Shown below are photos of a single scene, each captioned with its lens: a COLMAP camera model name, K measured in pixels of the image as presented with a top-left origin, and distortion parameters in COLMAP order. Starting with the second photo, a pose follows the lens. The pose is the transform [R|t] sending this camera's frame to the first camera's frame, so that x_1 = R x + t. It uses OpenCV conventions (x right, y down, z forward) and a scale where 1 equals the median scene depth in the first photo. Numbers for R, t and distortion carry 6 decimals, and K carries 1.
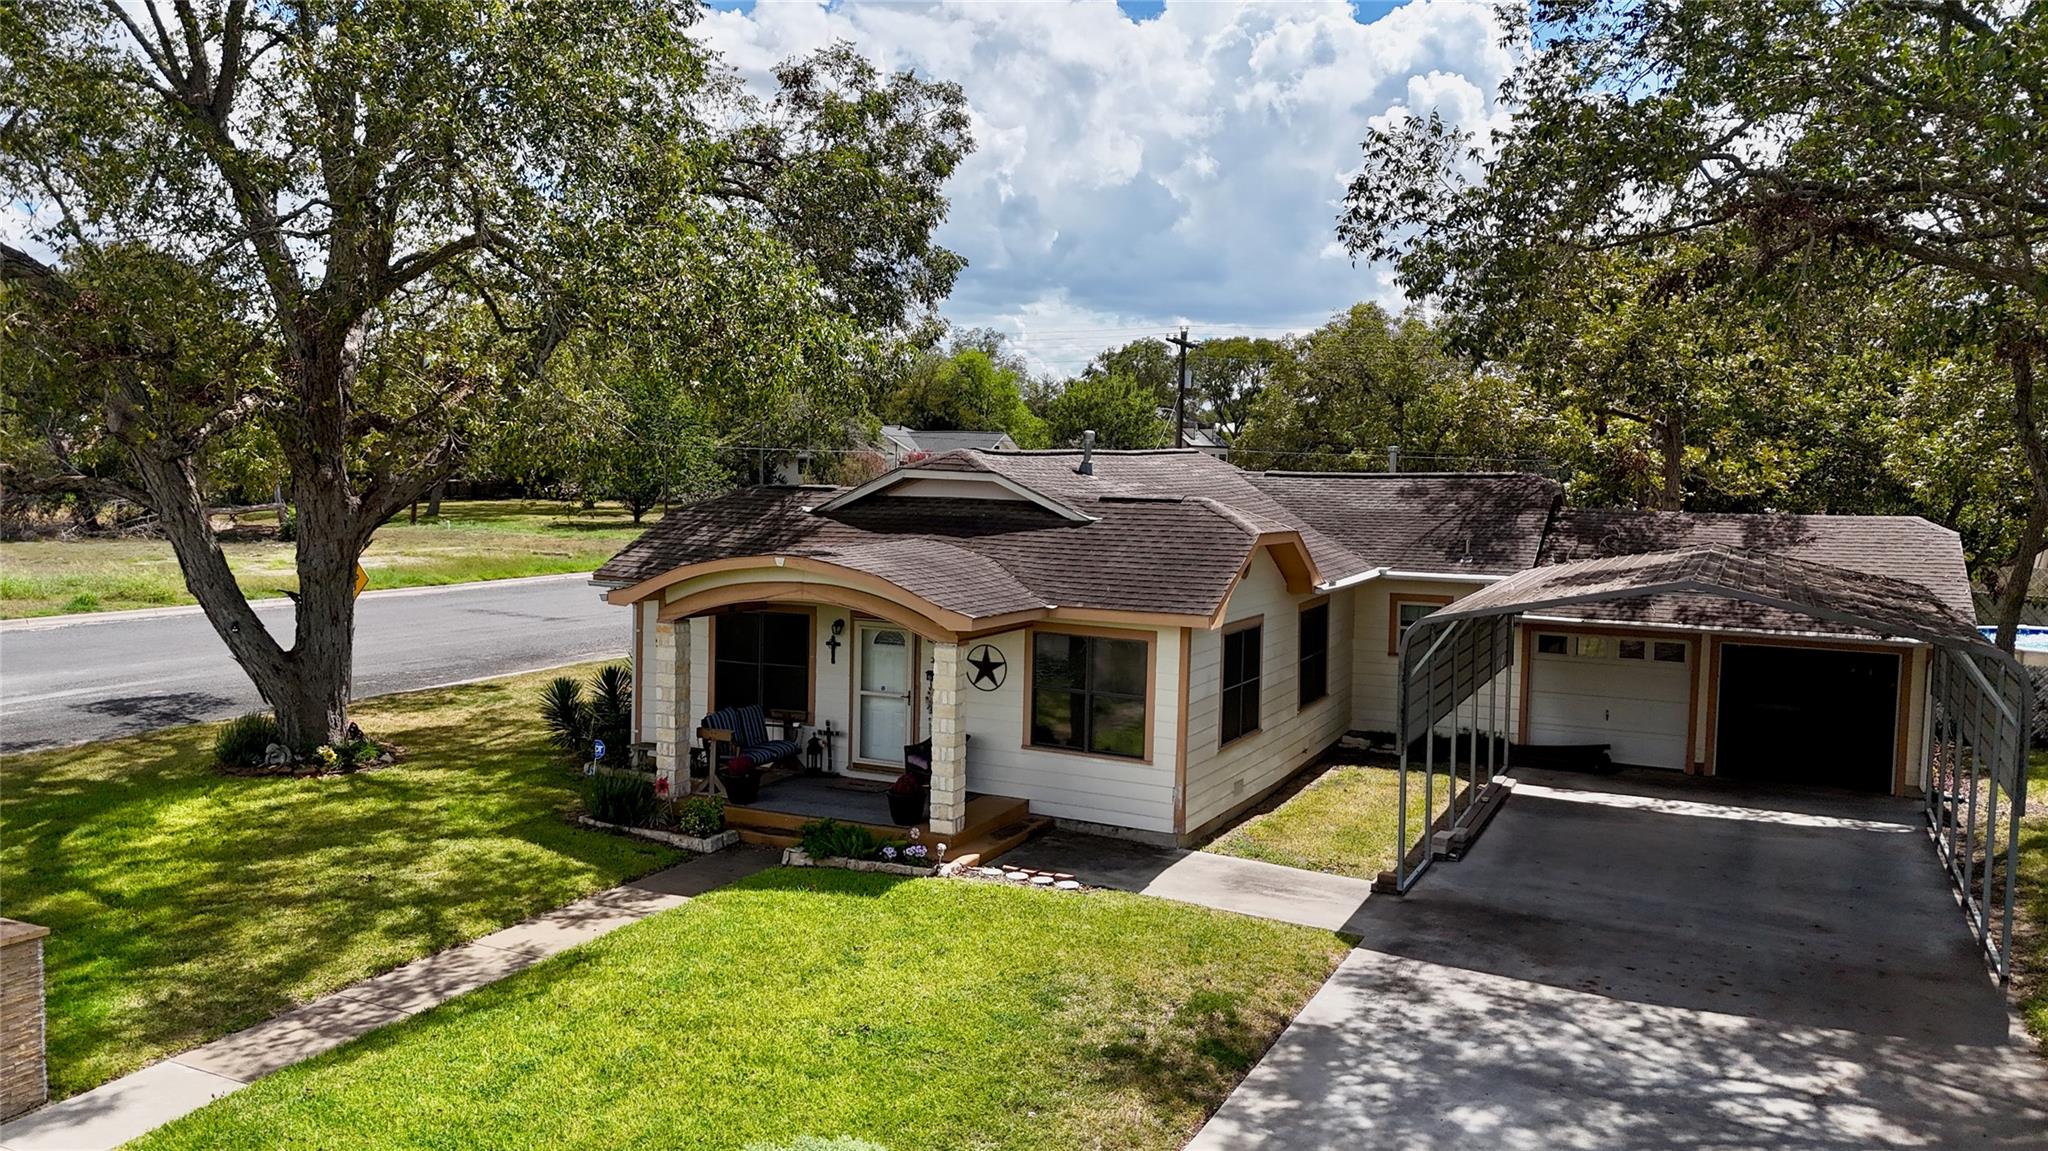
lens RADIAL K [[1538.2, 0, 1024.0], [0, 1538.2, 575.5], [0, 0, 1]] dist [0.079199, -0.059038]
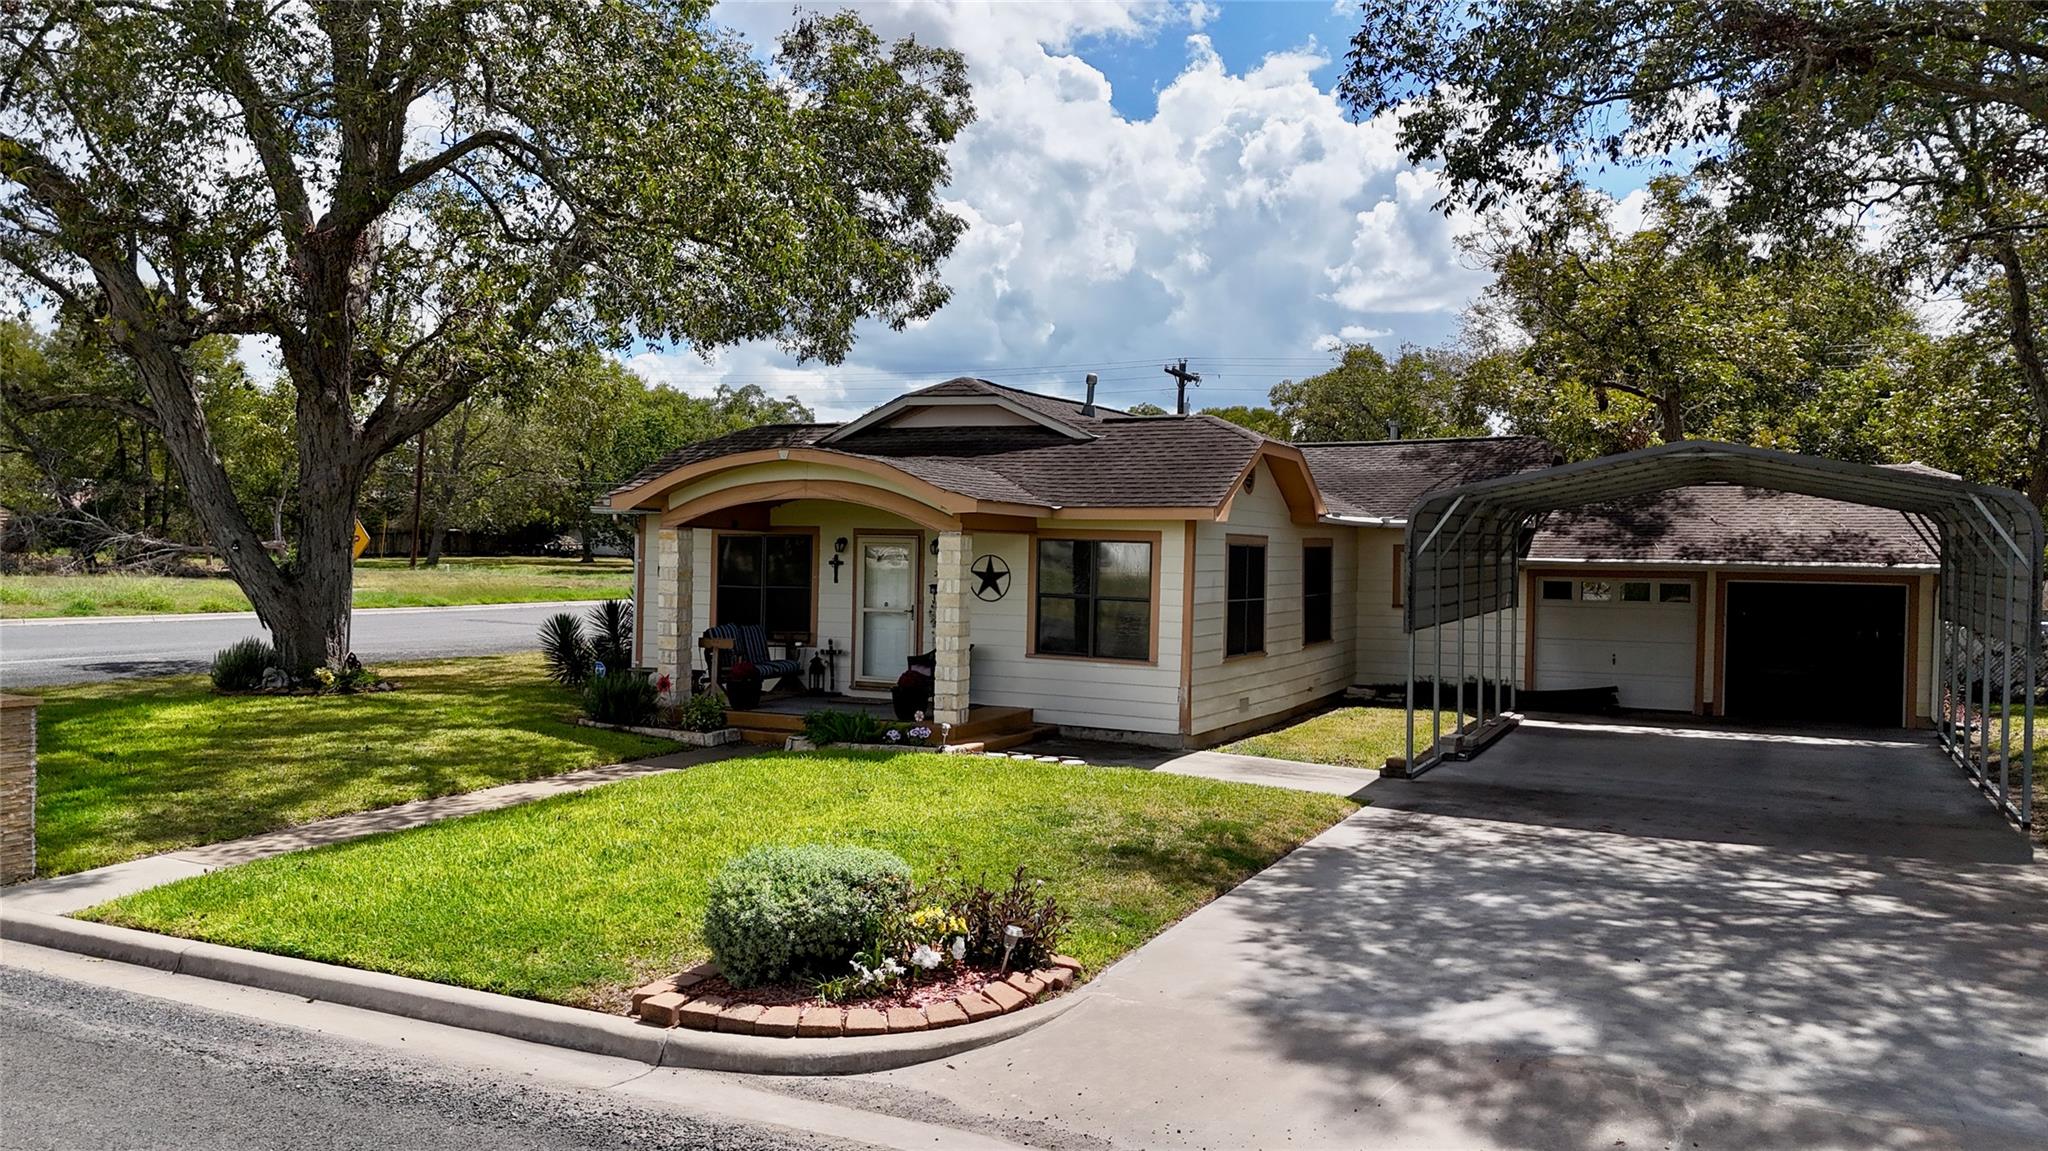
lens RADIAL K [[1538.2, 0, 1024.0], [0, 1538.2, 575.5], [0, 0, 1]] dist [0.079199, -0.059038]
pose [[0.999999, -0.000571, 0.001137, -0.003714], [0.000640, 0.998105, -0.061525, 0.121403], [-0.001099, 0.061526, 0.998105, 0.006986]]
